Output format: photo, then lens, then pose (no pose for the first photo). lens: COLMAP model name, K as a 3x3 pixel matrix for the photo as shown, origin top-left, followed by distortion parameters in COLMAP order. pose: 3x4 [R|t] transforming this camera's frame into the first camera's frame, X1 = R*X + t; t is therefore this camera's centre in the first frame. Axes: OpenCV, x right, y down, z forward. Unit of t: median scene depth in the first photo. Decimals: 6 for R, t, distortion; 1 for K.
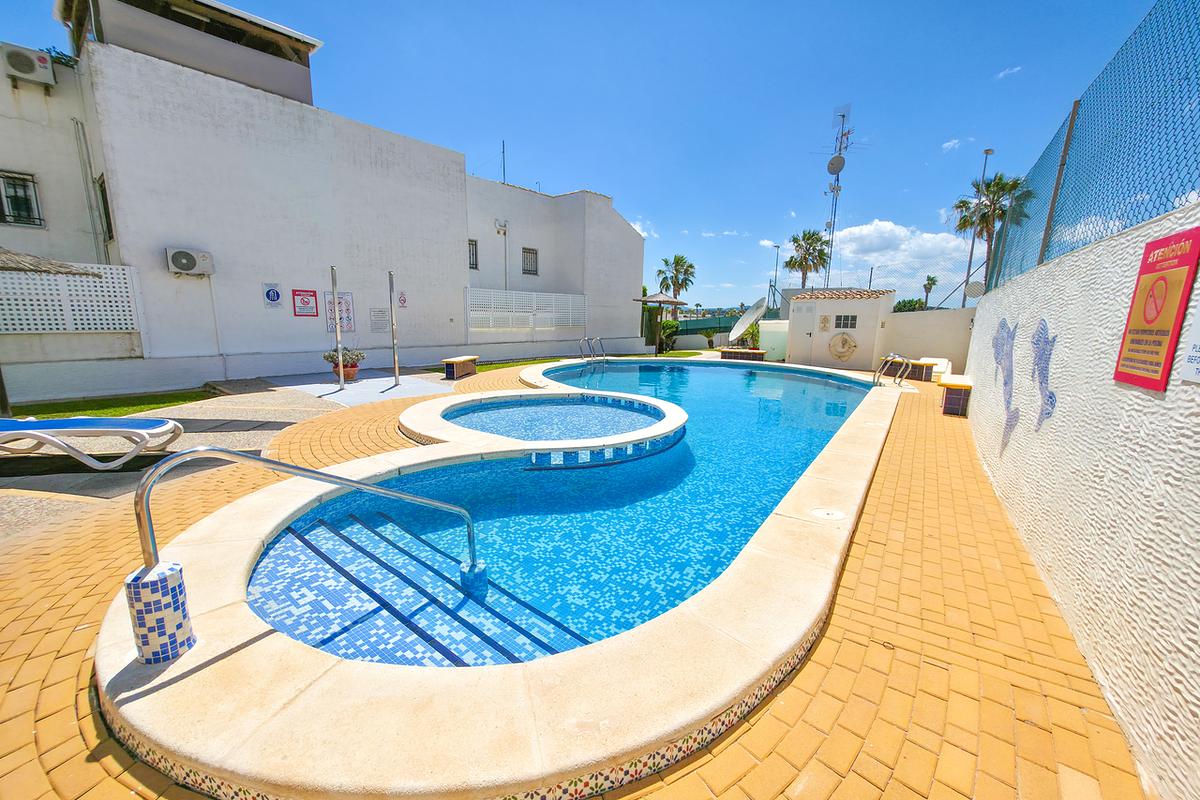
lens RADIAL K [[481.0, 0, 601.7], [0, 481.0, 402.8], [0, 0, 1]] dist [0.001065, -0.000694]
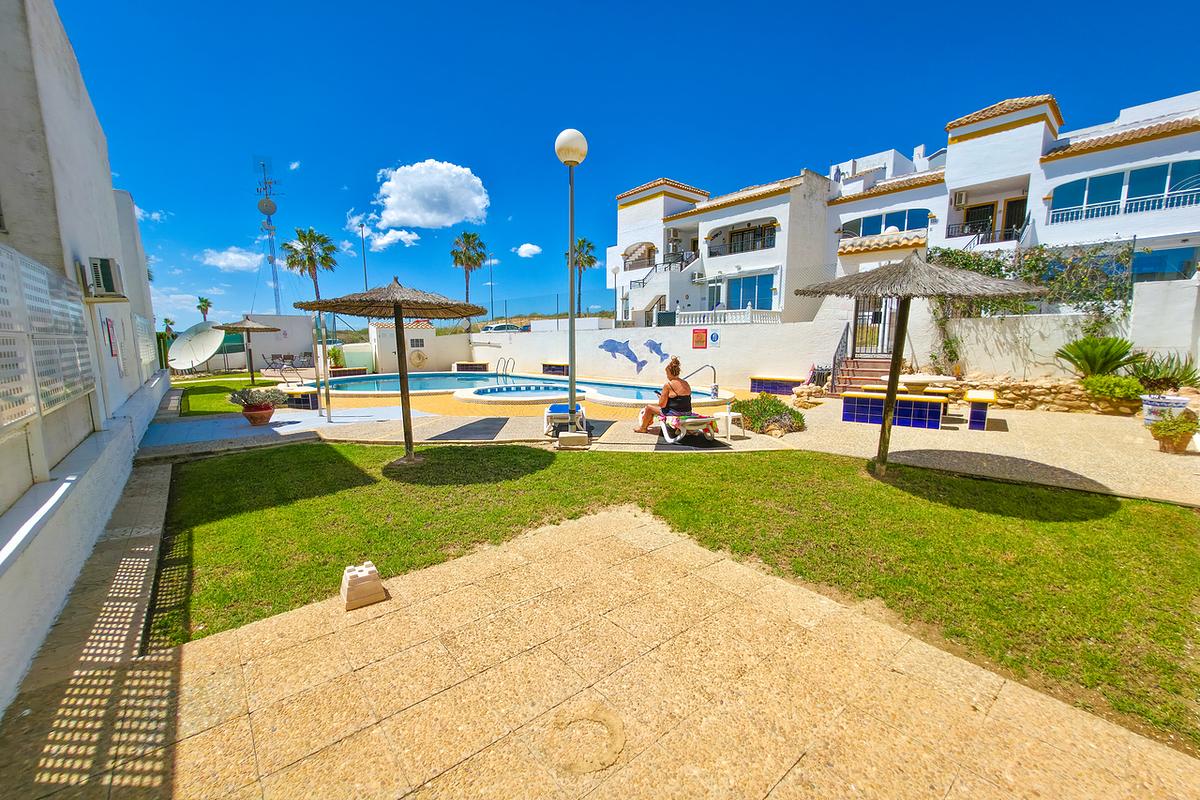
lens RADIAL K [[481.0, 0, 600.3], [0, 481.0, 405.4], [0, 0, 1]] dist [0.001065, -0.000694]
pose [[0.166460, -0.154549, 0.973861, -0.844578], [0.186708, 0.974714, 0.122771, -0.048287], [-0.968210, 0.161392, 0.191107, 0.152055]]
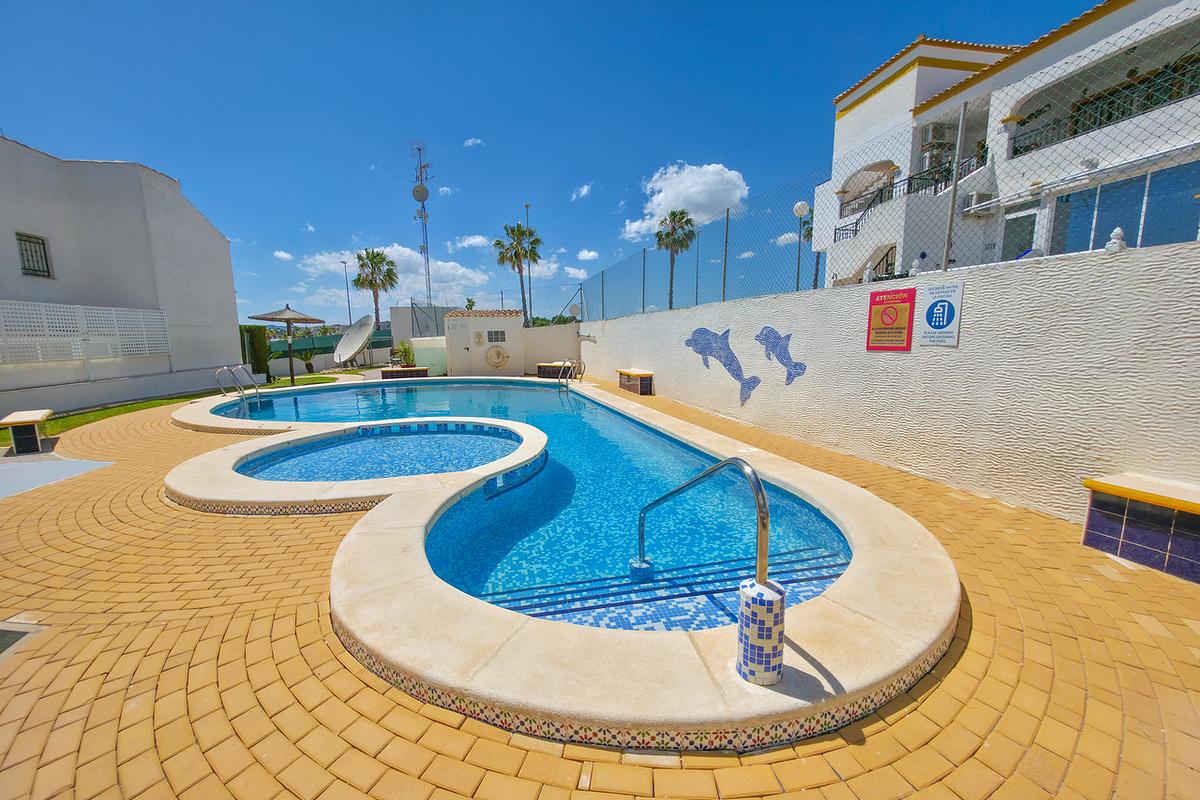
lens RADIAL K [[481.0, 0, 603.2], [0, 481.0, 401.6], [0, 0, 1]] dist [0.001065, -0.000694]
pose [[0.629990, -0.131948, 0.765312, -0.216406], [0.161939, 0.986118, 0.036712, -0.013010], [-0.759531, 0.100805, 0.642612, 0.068747]]
